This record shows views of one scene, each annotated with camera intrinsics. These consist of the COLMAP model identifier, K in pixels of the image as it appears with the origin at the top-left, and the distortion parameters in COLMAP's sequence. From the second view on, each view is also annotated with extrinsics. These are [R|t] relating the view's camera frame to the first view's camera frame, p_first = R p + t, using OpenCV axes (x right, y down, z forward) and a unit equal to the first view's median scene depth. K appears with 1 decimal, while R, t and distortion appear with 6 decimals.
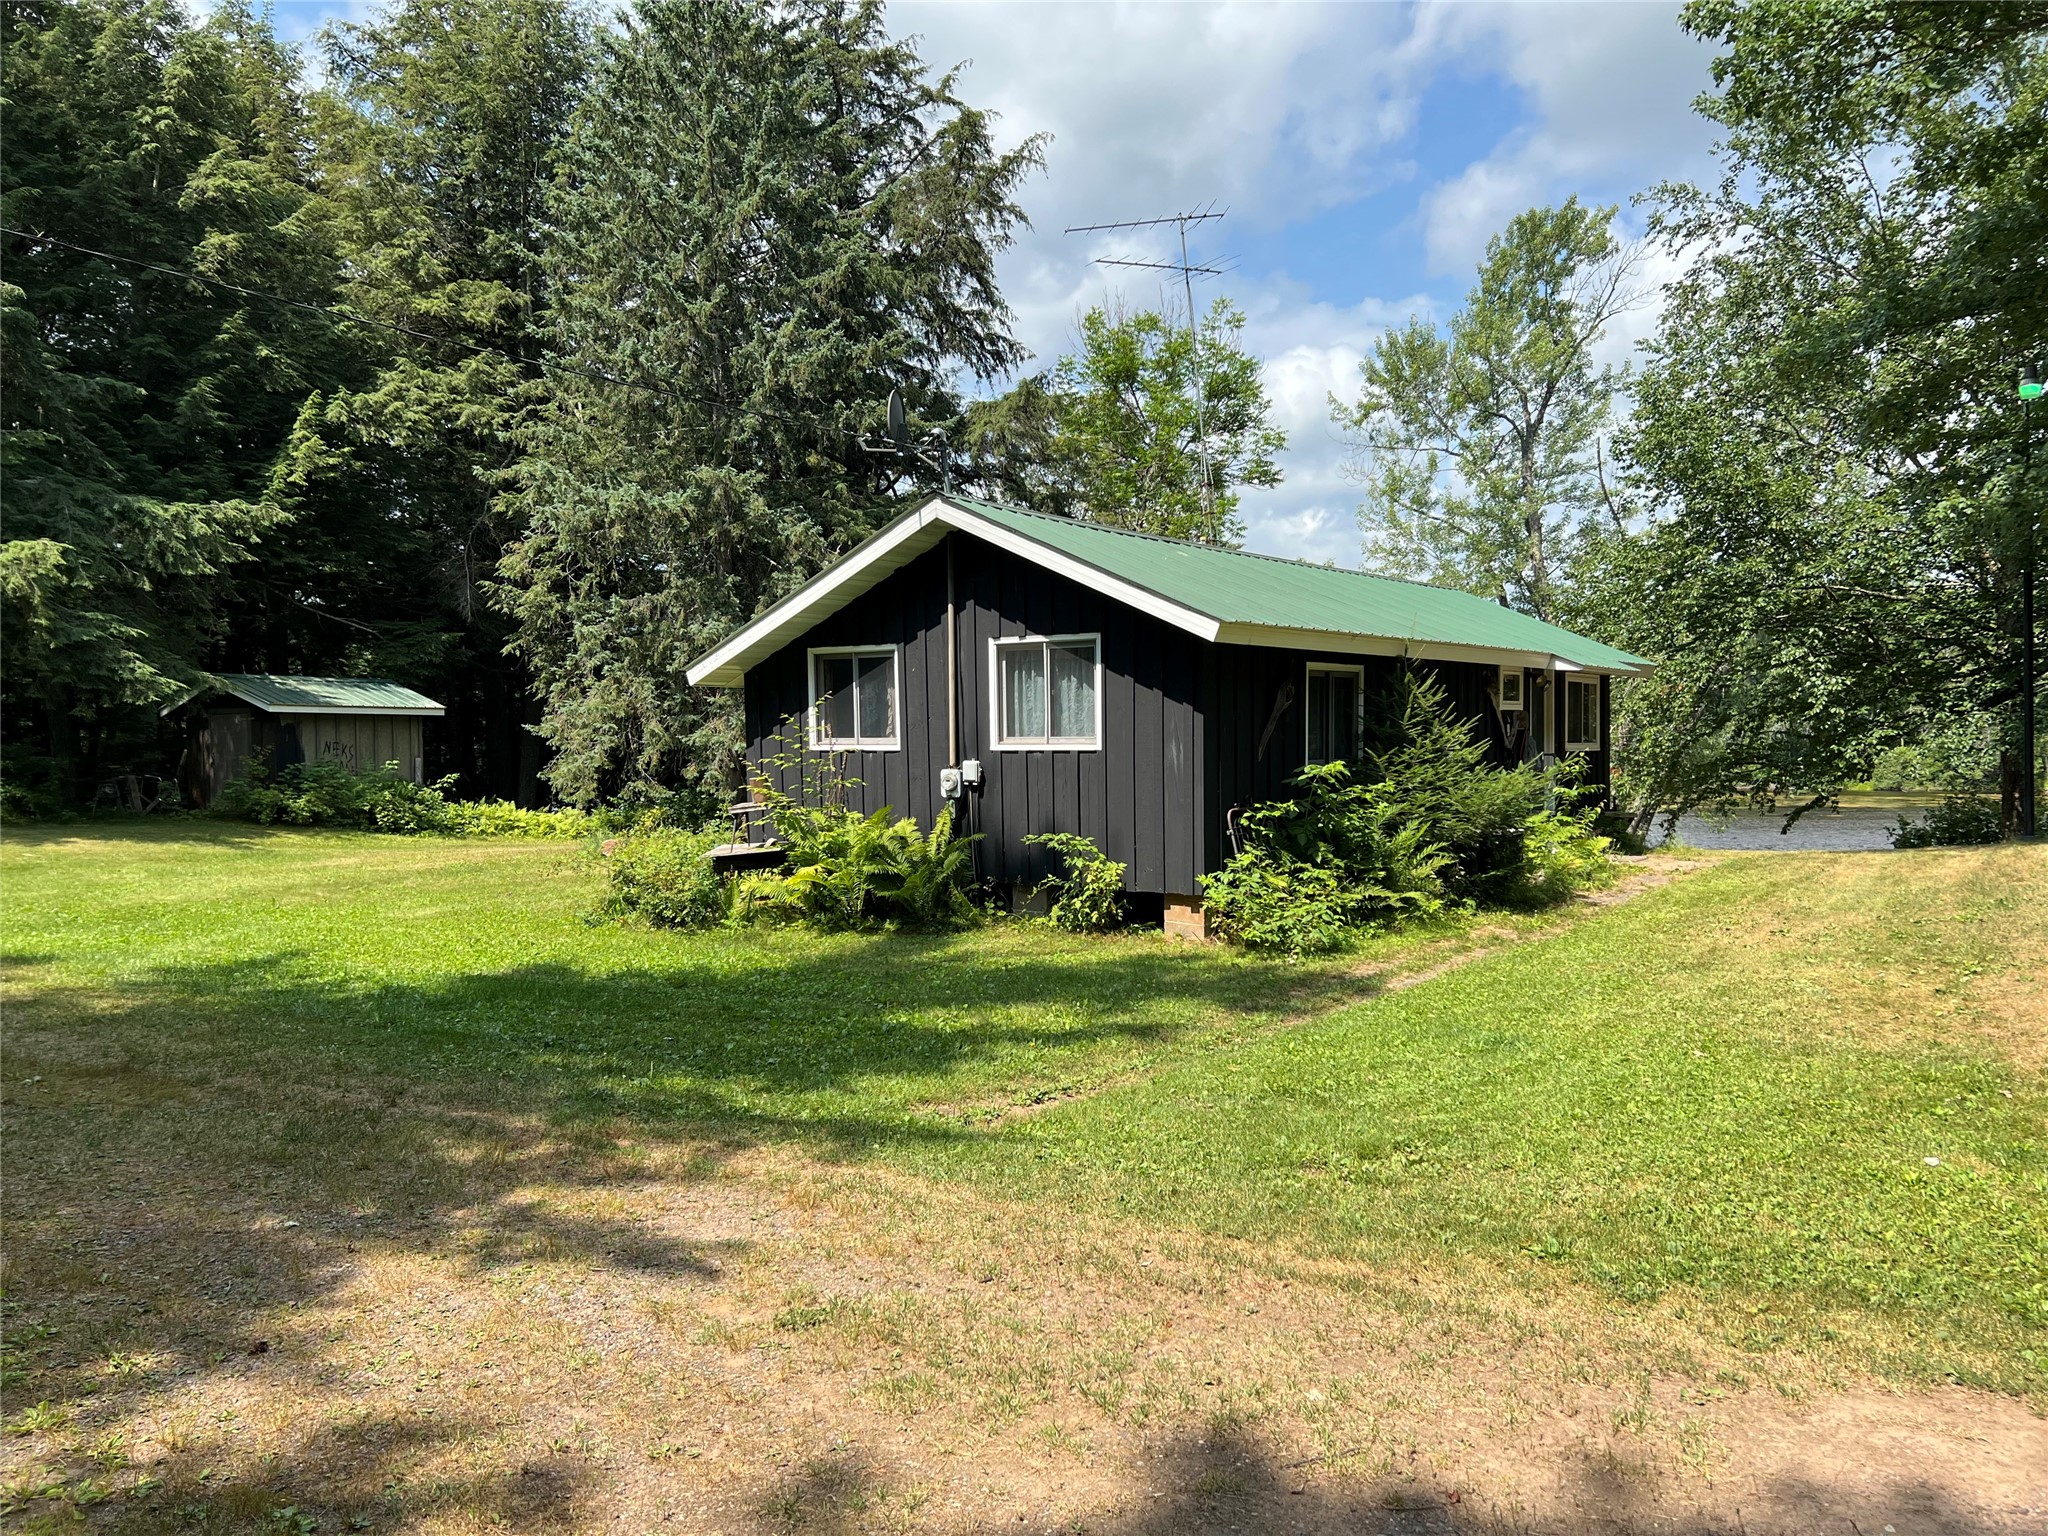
lens RADIAL K [[1578.5, 0, 1017.7], [0, 1578.5, 778.8], [0, 0, 1]] dist [0.018833, -0.020066]
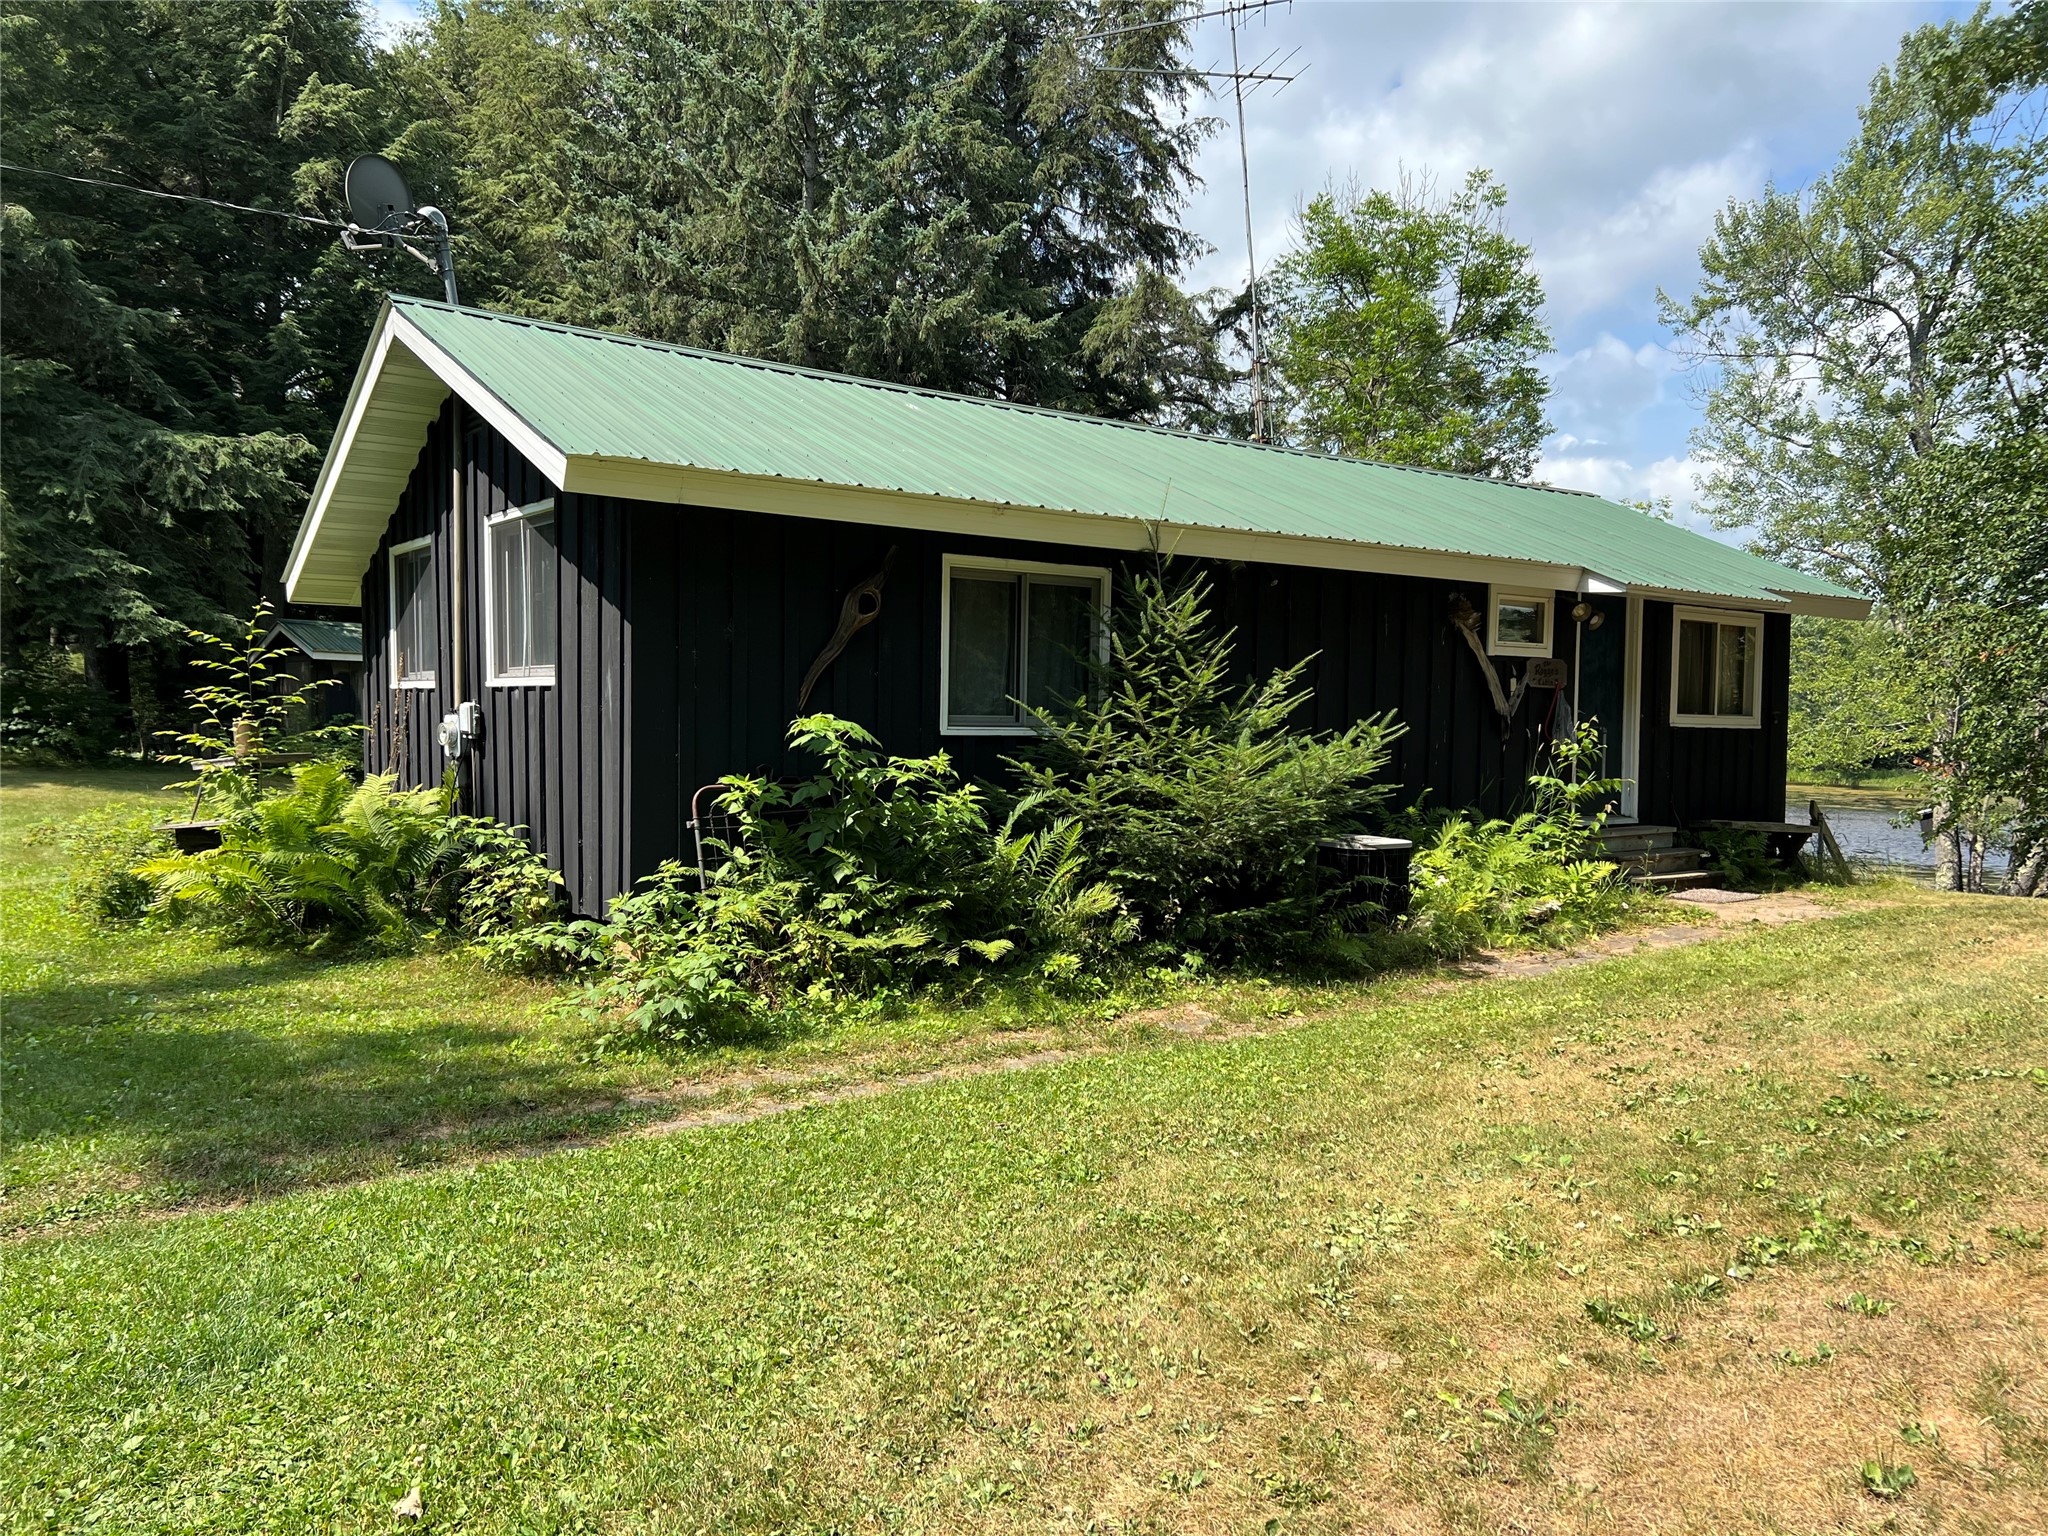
lens RADIAL K [[1578.5, 0, 1028.7], [0, 1578.5, 756.5], [0, 0, 1]] dist [0.018833, -0.020066]
pose [[0.955626, 0.029726, -0.293080, 0.206110], [-0.030750, 0.999526, 0.001115, 0.001764], [0.292975, 0.007947, 0.956087, 0.216483]]
